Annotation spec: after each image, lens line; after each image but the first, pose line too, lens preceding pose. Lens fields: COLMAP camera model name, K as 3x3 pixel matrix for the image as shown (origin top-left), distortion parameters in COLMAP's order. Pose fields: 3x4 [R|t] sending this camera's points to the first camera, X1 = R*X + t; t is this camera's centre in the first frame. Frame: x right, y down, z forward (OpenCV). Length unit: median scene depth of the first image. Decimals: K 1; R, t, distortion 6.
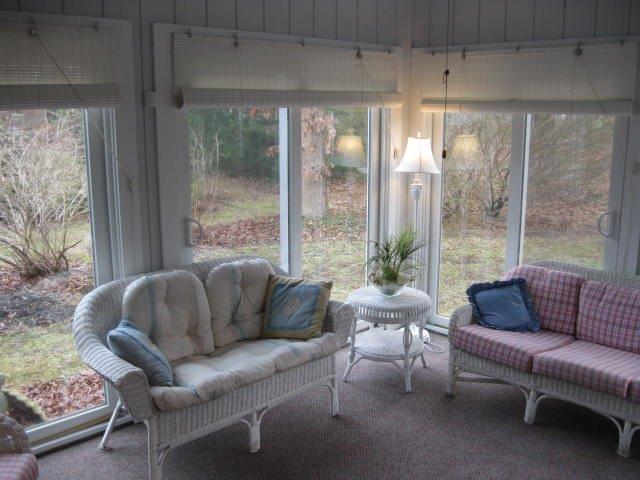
lens RADIAL K [[654.1, 0, 322.7], [0, 654.1, 251.1], [0, 0, 1]] dist [-0.105973, 0.000000]
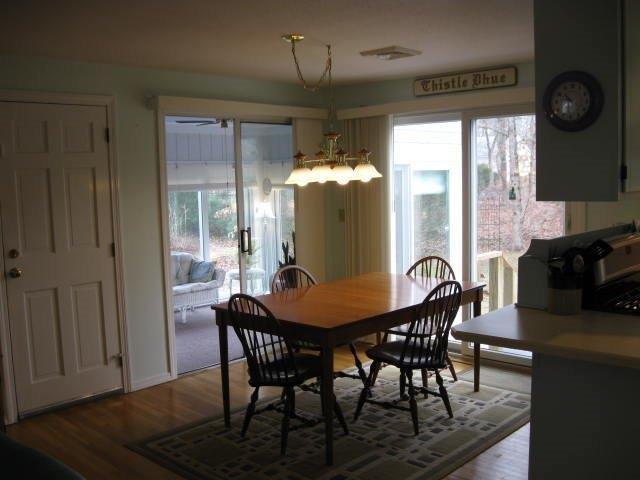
lens RADIAL K [[655.6, 0, 314.7], [0, 655.6, 238.8], [0, 0, 1]] dist [-0.106651, 0.000000]
pose [[0.999453, -0.029468, 0.015006, 0.330703], [0.031080, 0.992060, -0.121867, 0.261713], [-0.011296, 0.122266, 0.992433, -1.383851]]
